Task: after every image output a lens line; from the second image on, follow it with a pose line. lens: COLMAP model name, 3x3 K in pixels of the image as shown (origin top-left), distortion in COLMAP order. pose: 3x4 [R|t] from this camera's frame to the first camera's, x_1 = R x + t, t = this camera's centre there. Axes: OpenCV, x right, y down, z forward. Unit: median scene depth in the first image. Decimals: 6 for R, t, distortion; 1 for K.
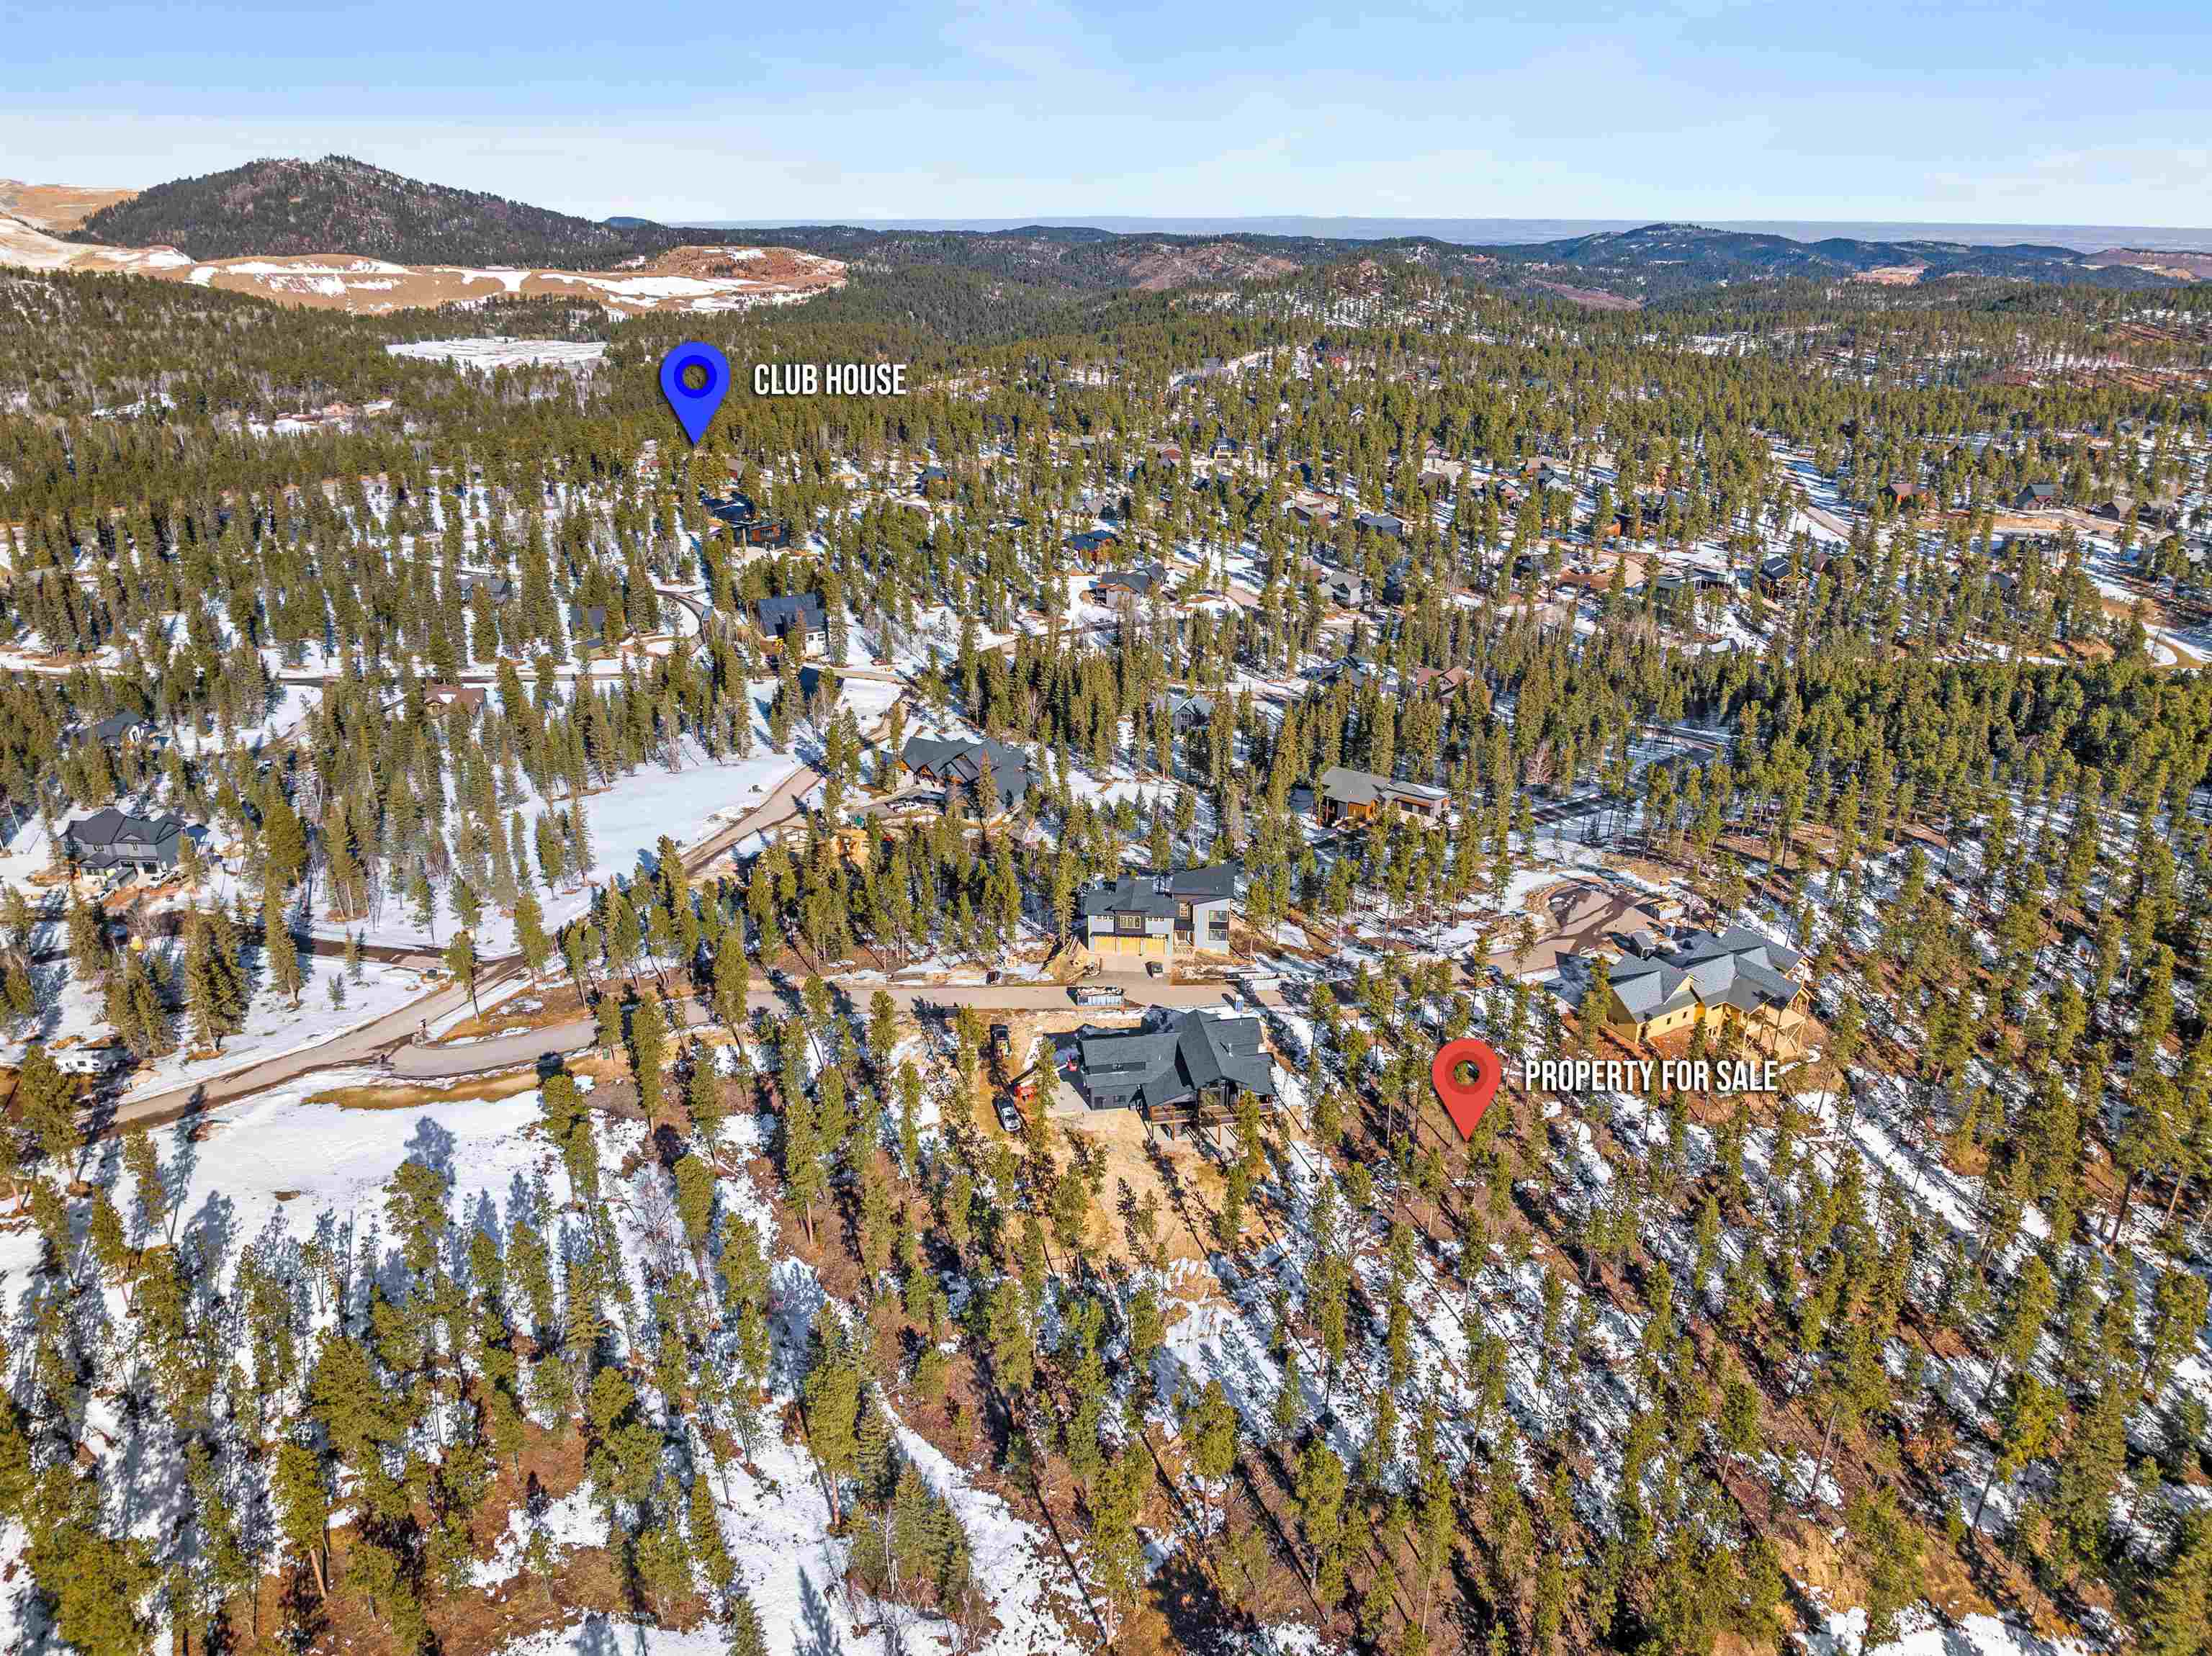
lens RADIAL K [[1523.1, 0, 1114.5], [0, 1523.1, 841.6], [0, 0, 1]] dist [-0.041462, 0.008280]
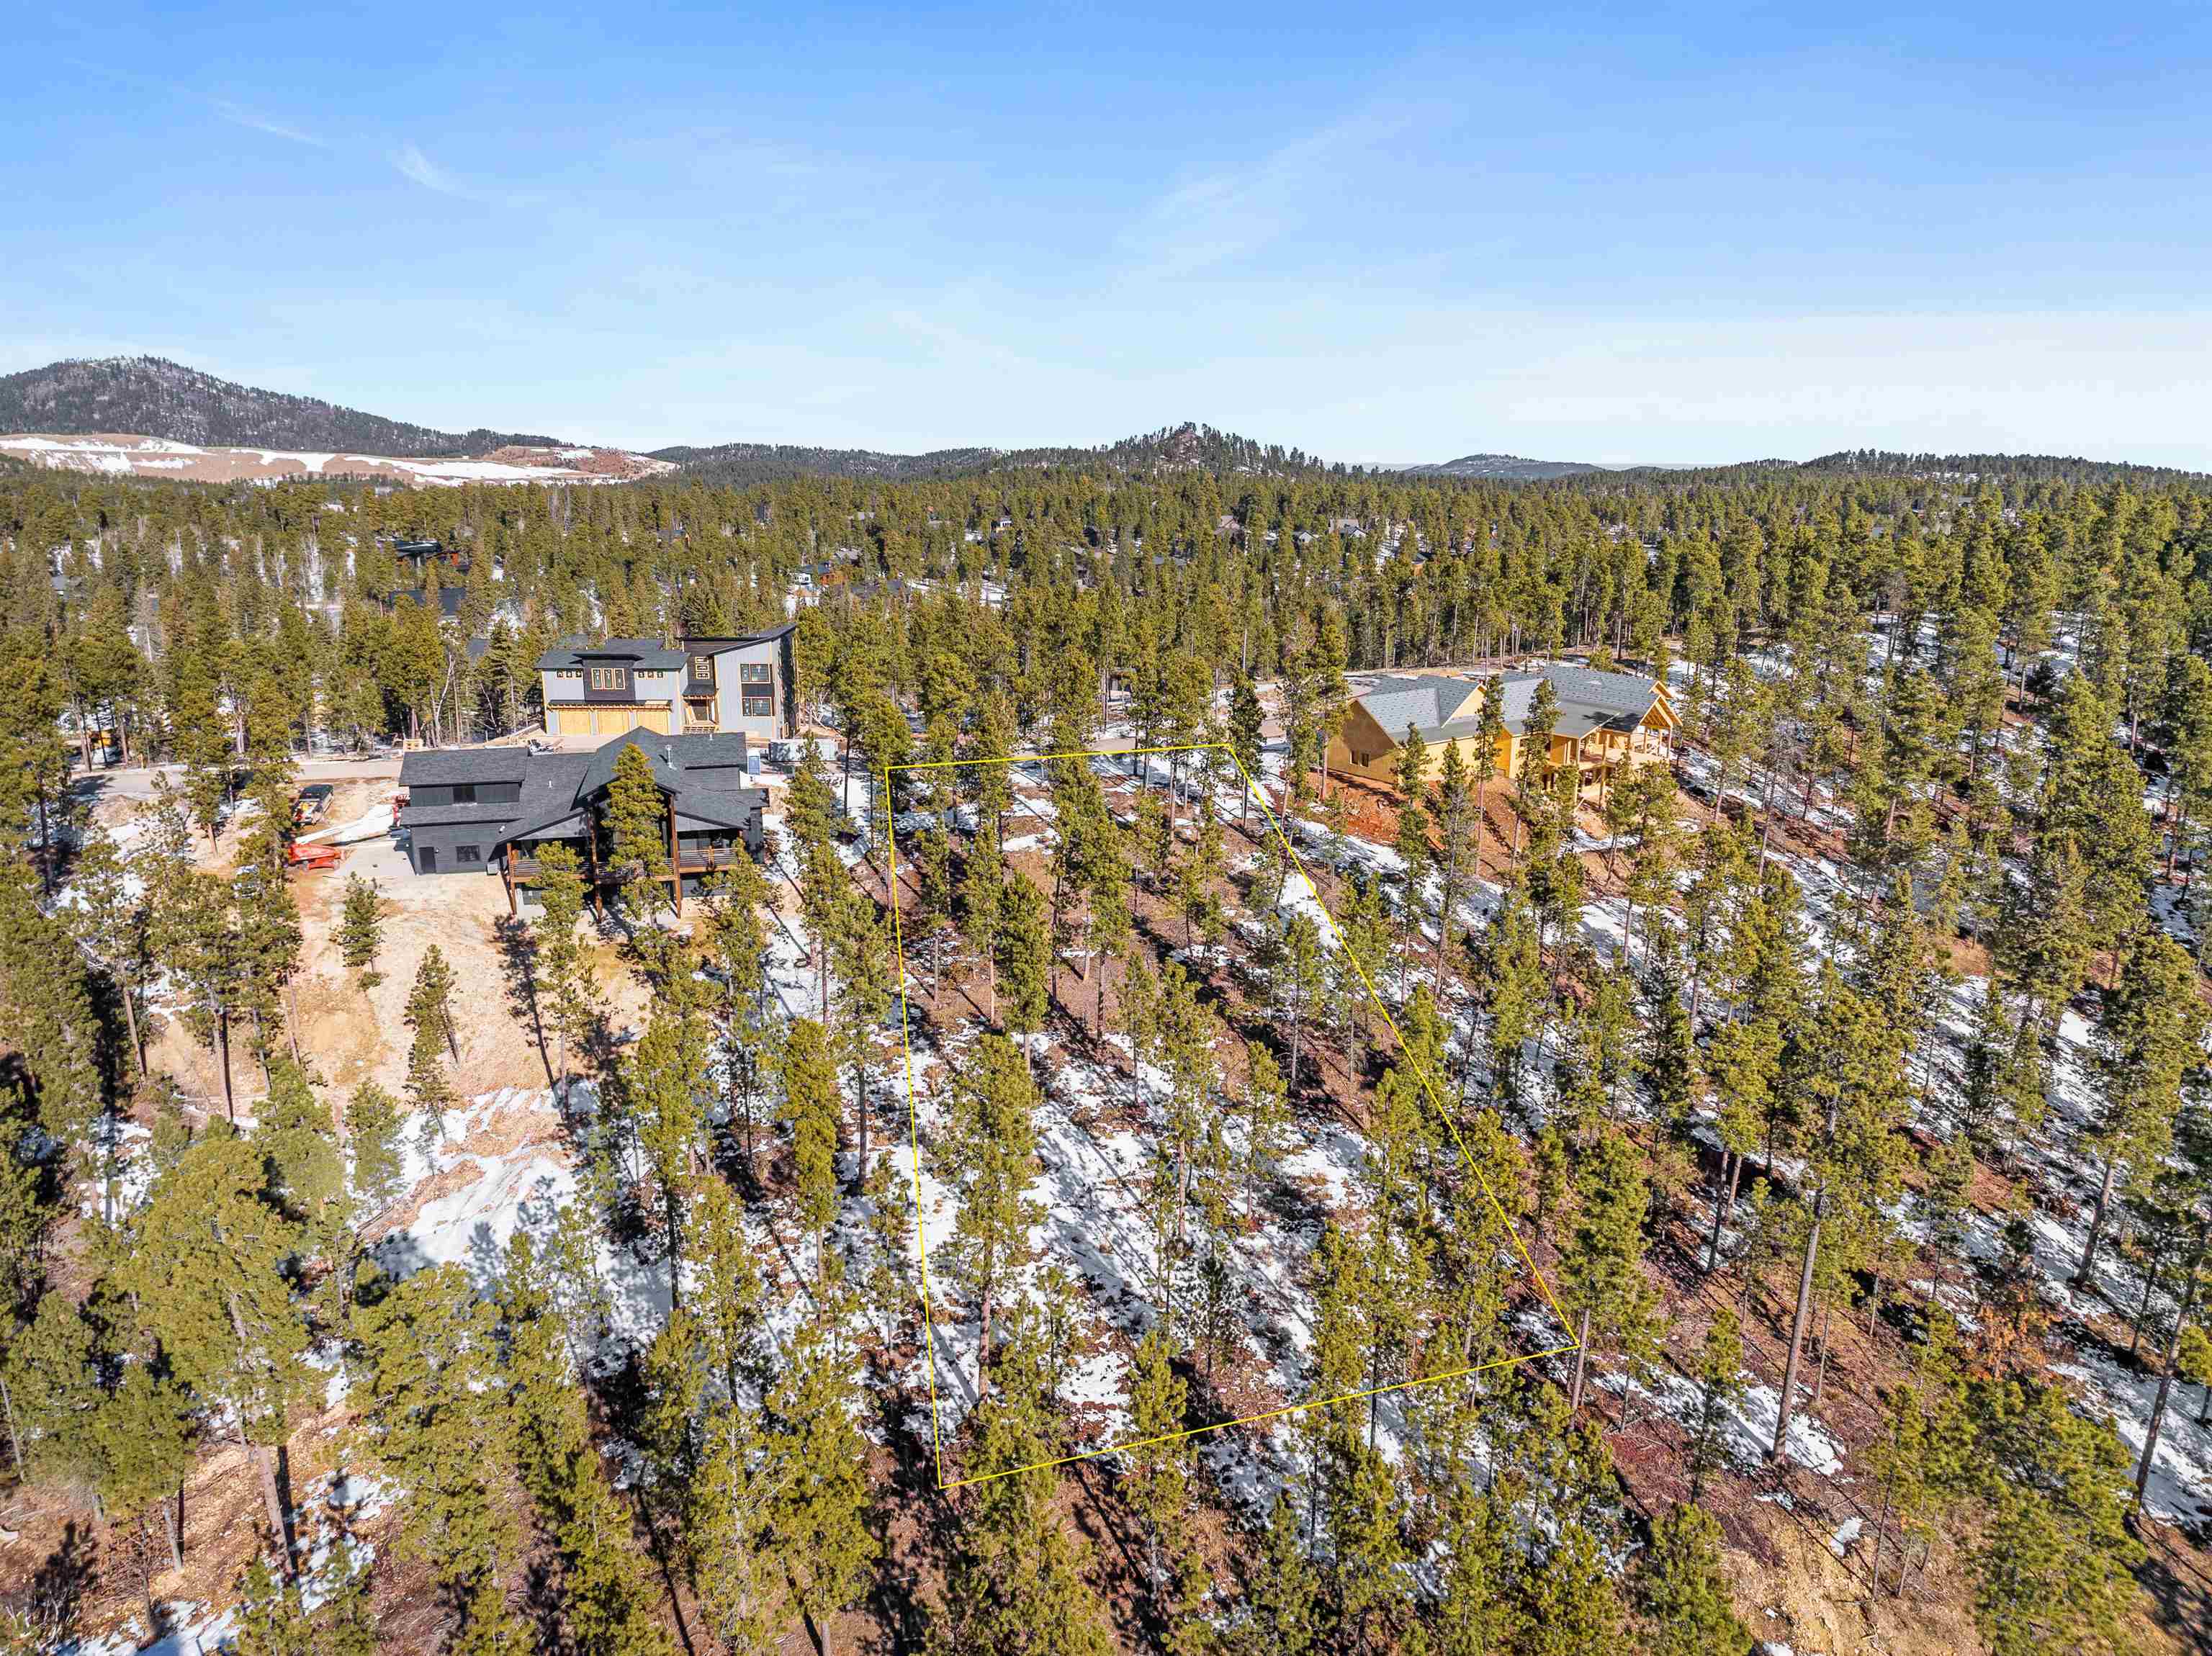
lens RADIAL K [[1523.1, 0, 1114.5], [0, 1523.1, 841.6], [0, 0, 1]] dist [-0.041462, 0.008280]
pose [[0.995818, -0.015322, 0.090061, 0.197206], [0.028804, 0.988209, -0.150376, 0.268604], [-0.086695, 0.152341, 0.984518, 0.467531]]
